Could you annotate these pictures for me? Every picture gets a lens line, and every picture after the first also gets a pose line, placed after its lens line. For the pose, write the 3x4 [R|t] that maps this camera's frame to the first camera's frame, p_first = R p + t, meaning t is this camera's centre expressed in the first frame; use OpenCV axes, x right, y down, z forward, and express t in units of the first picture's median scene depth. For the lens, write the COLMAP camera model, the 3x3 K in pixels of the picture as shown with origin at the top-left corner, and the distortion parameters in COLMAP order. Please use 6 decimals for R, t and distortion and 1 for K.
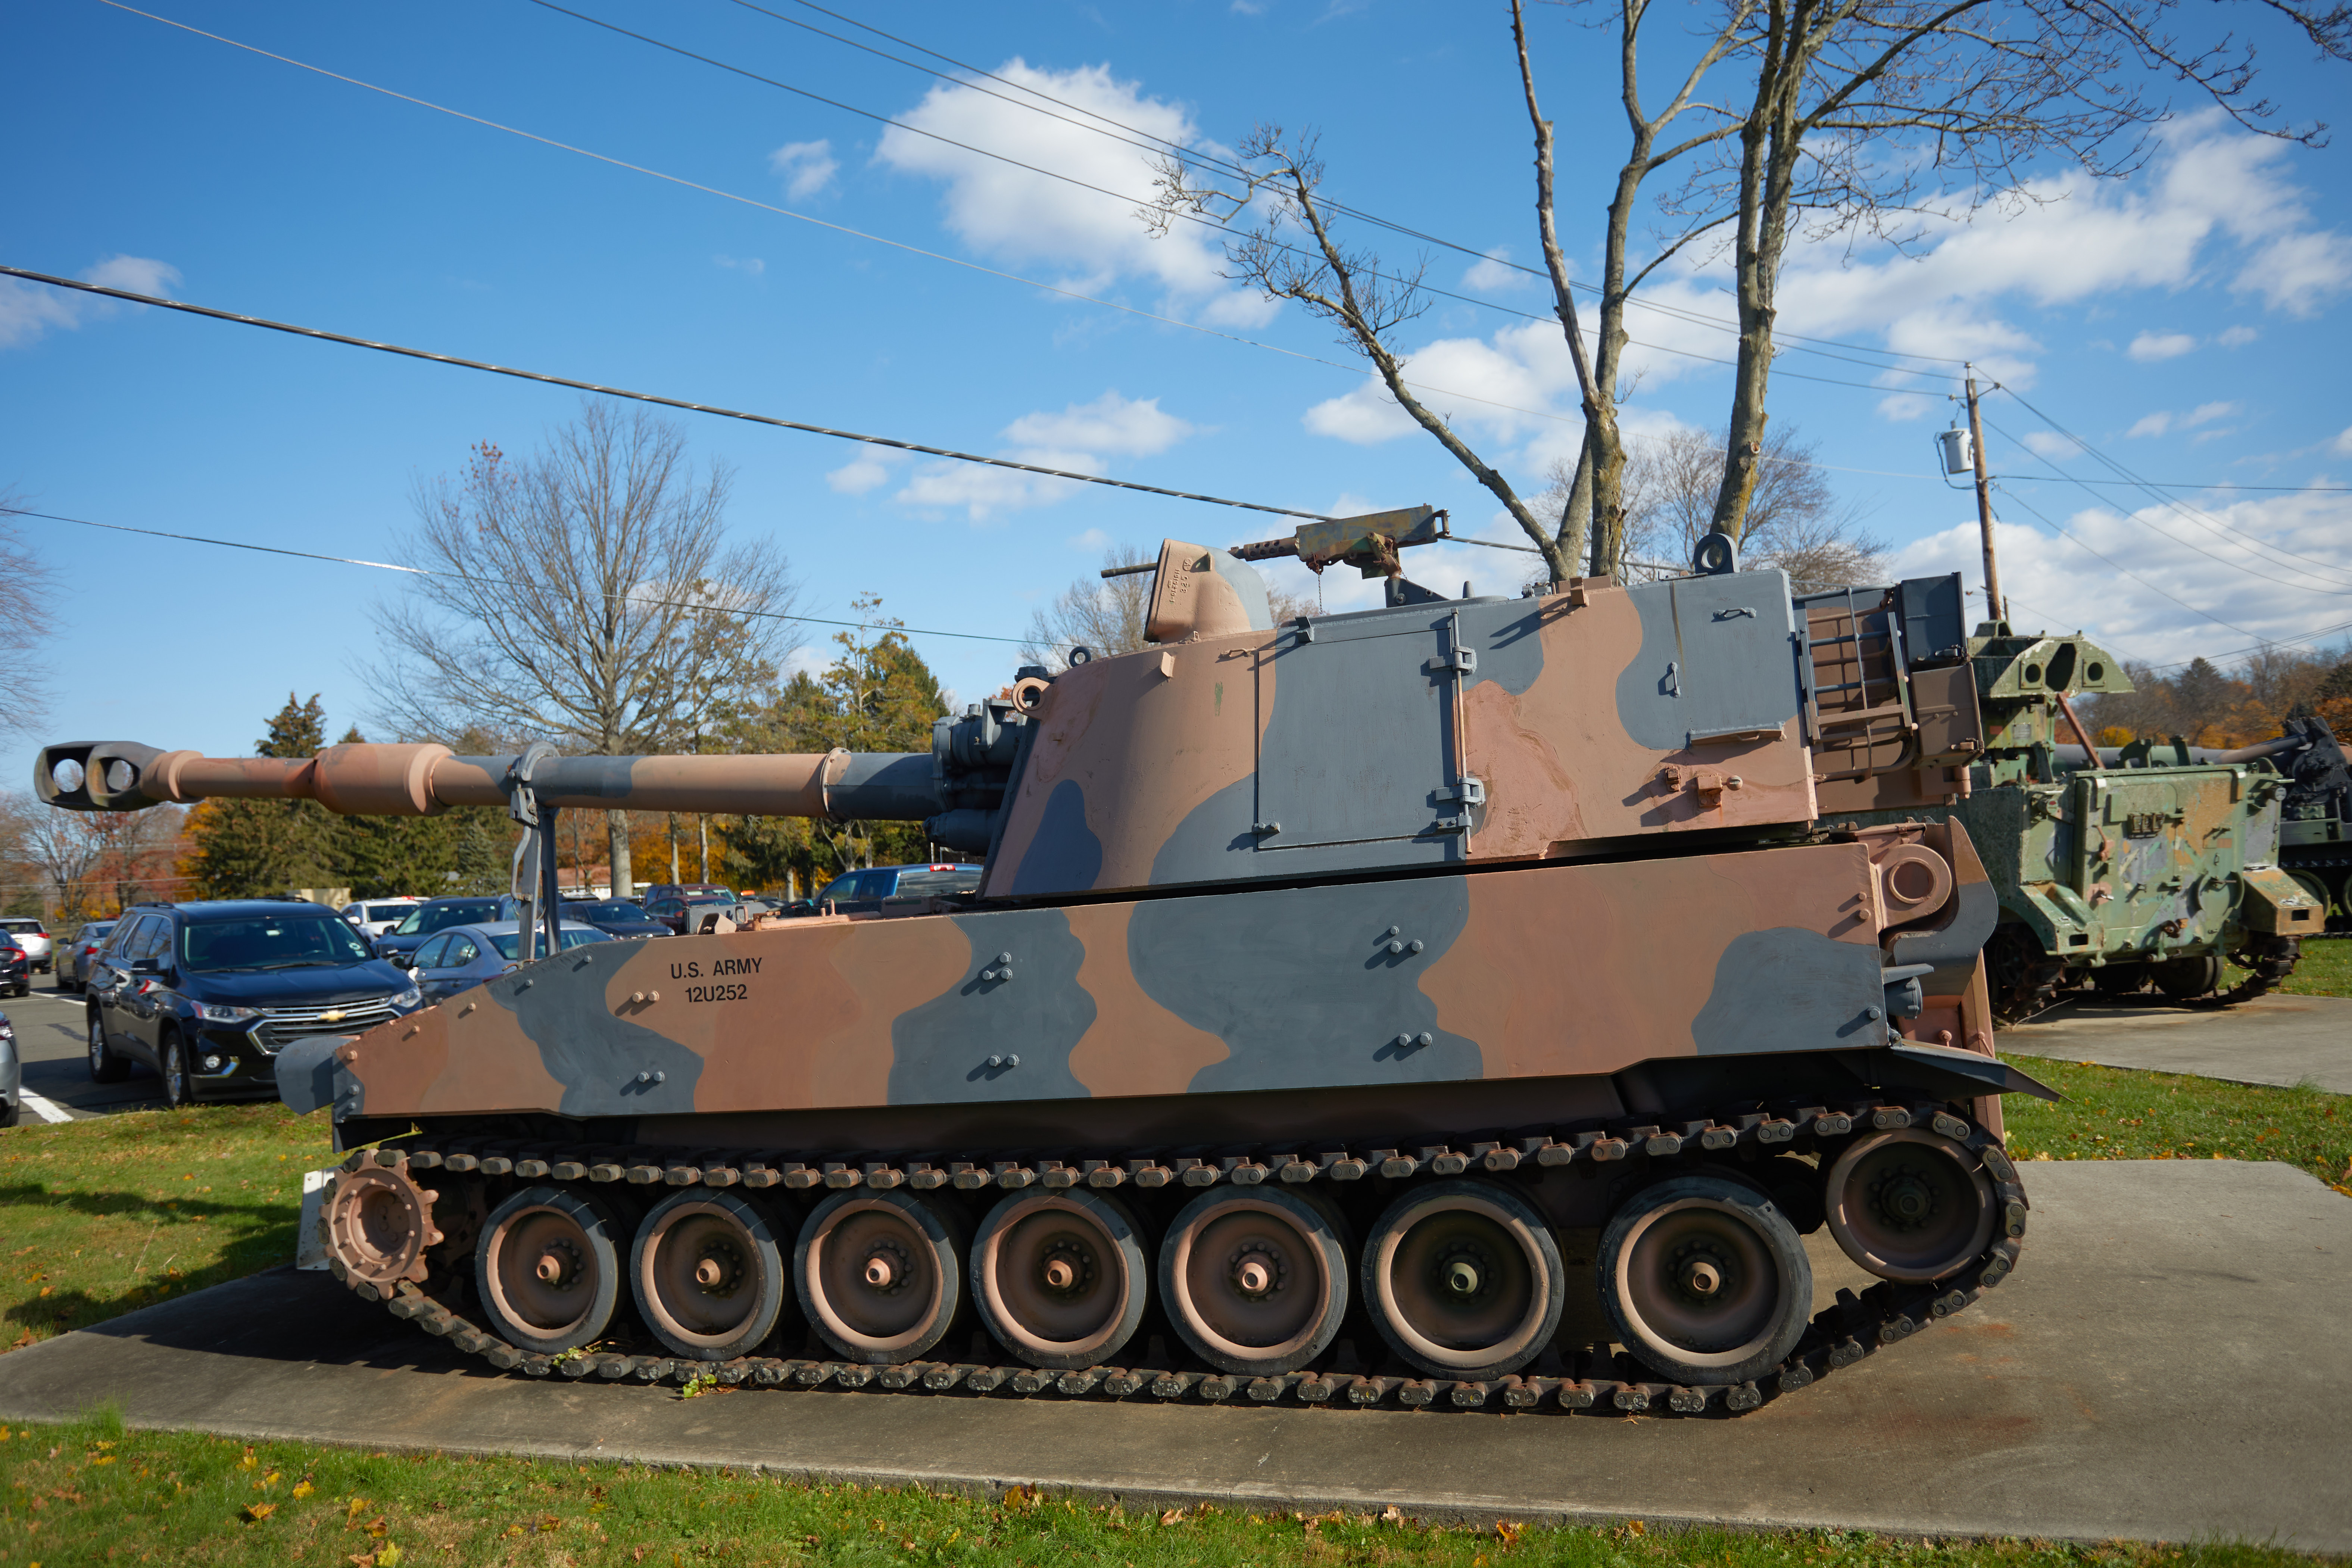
lens RADIAL K [[1701.7, 0, 1176.0], [0, 1701.7, 784.0], [0, 0, 1]] dist [-0.003318, 0.031040]
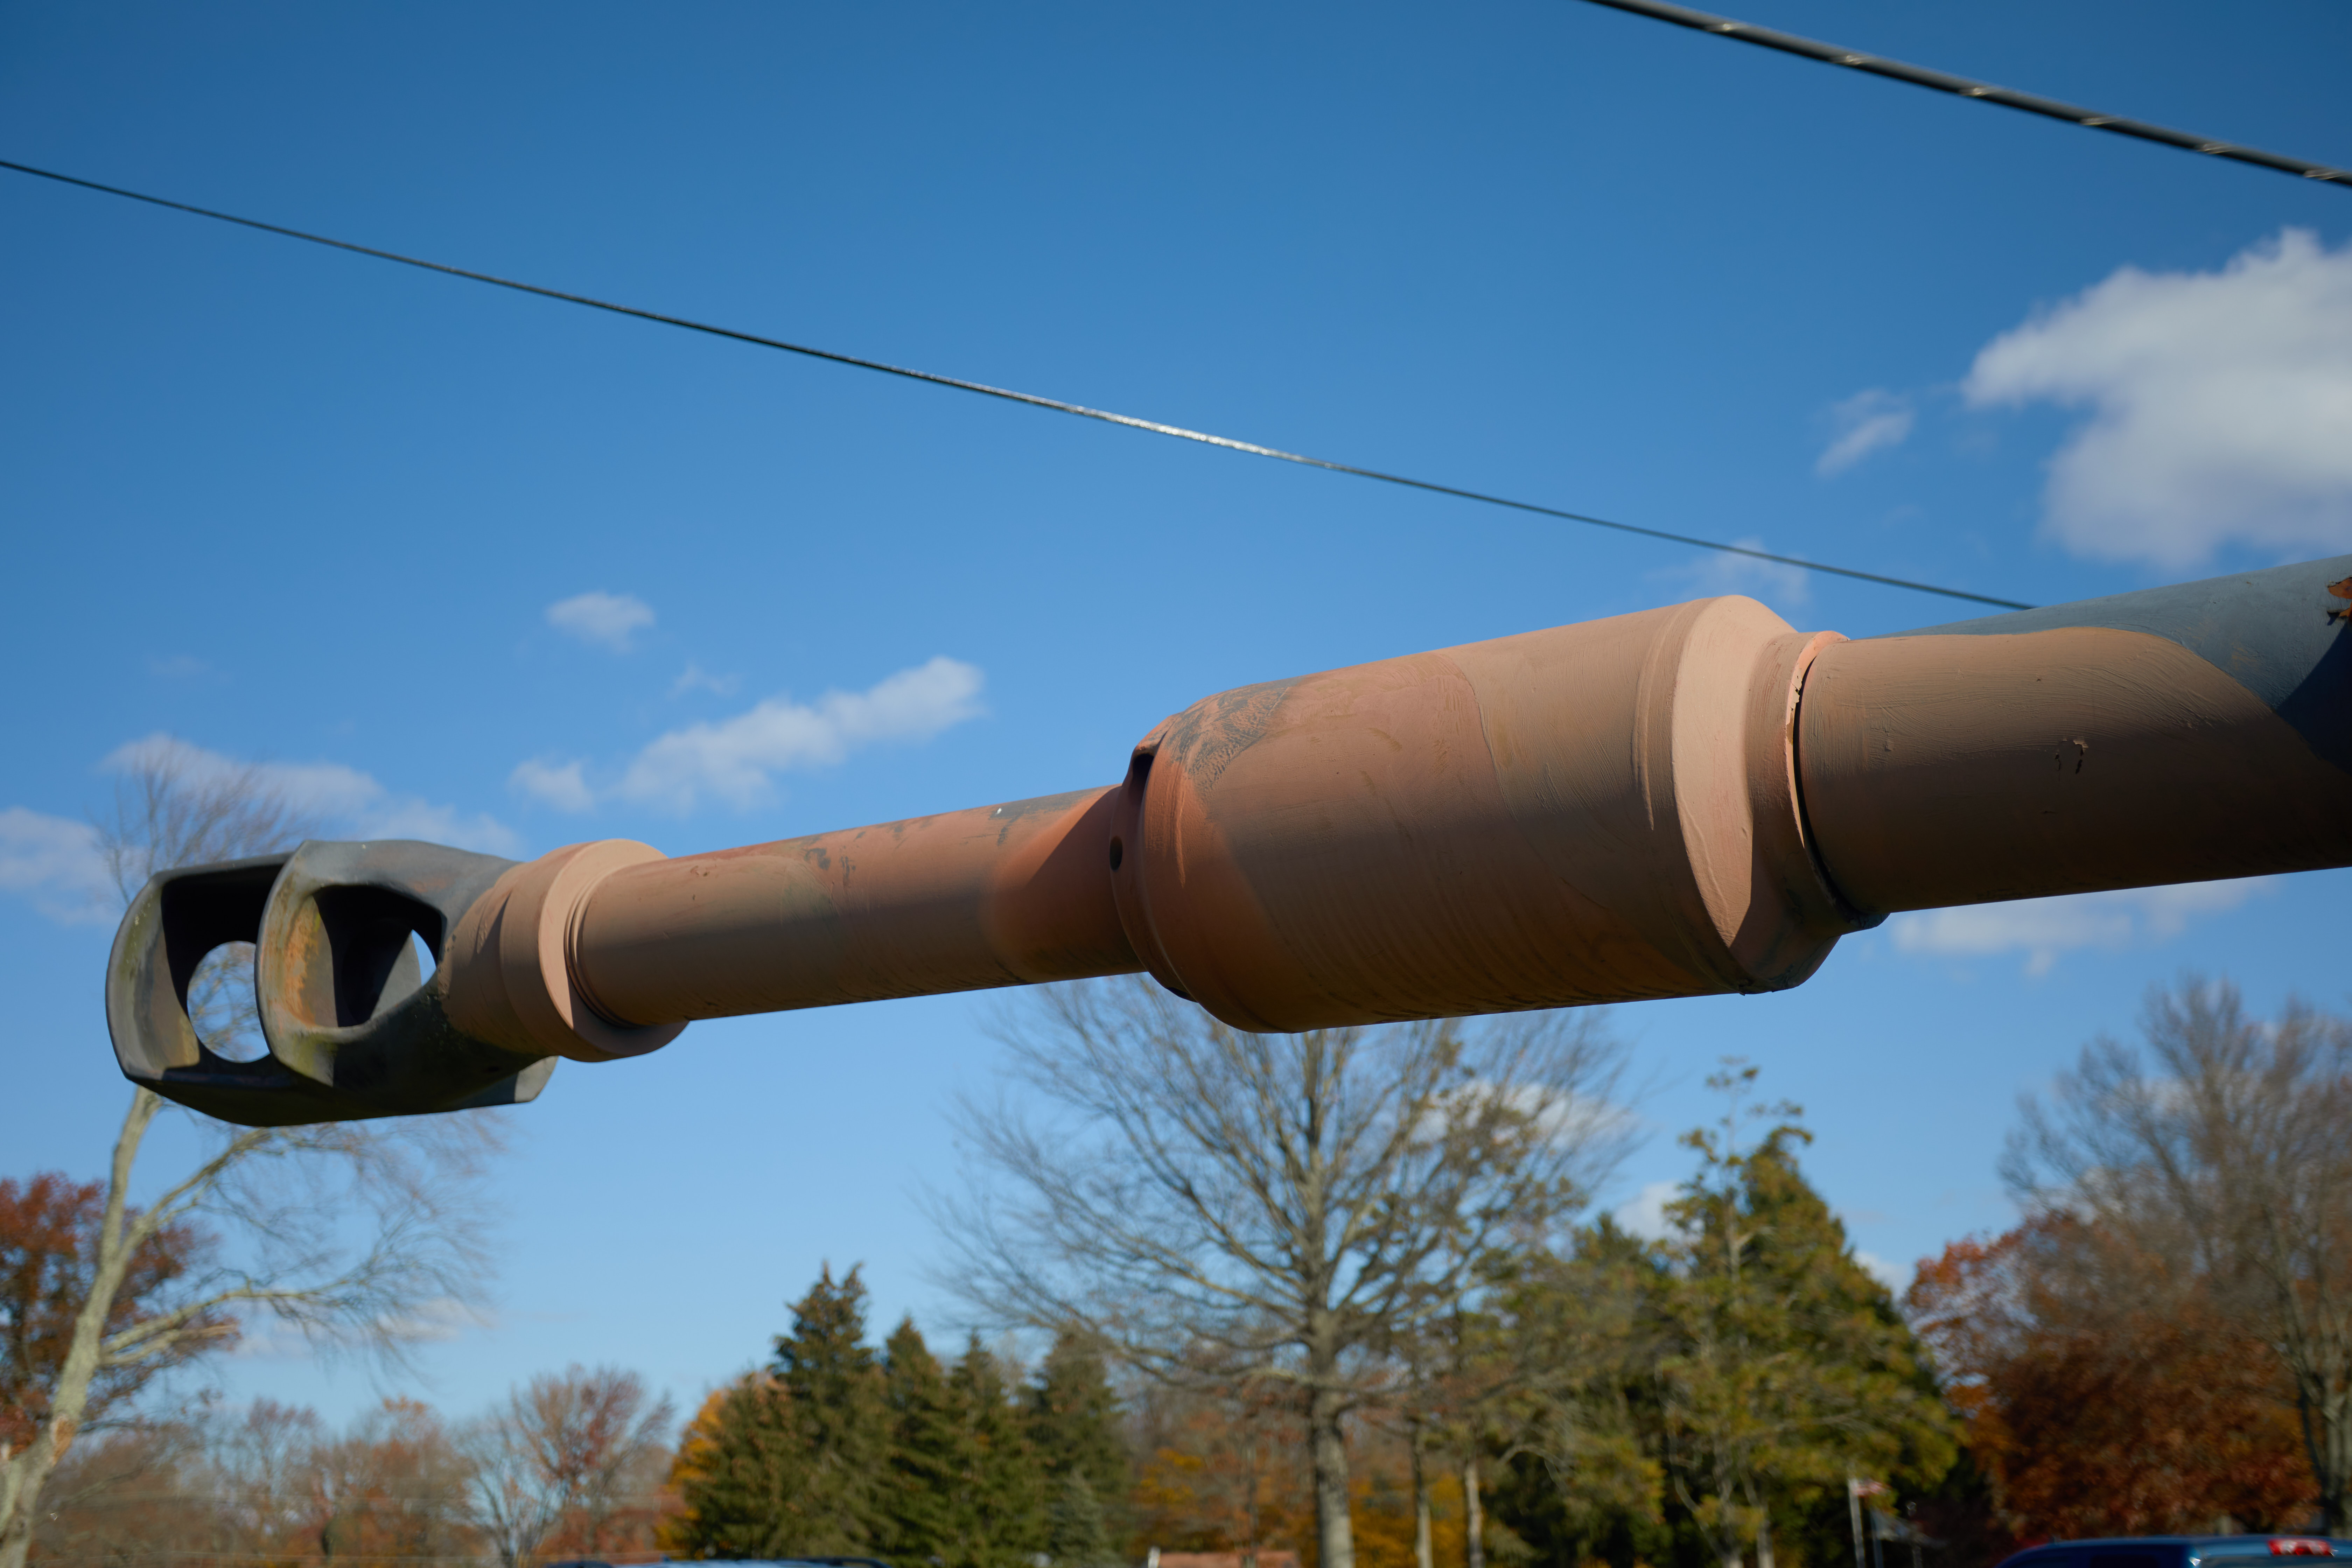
lens RADIAL K [[2604.0, 0, 1176.0], [0, 2604.0, 784.0], [0, 0, 1]] dist [0.019741, 0.044168]
pose [[0.941663, -0.070249, -0.329143, -0.067658], [-0.011570, 0.970638, -0.240265, 0.010757], [0.336357, 0.230057, 0.913202, 0.121305]]
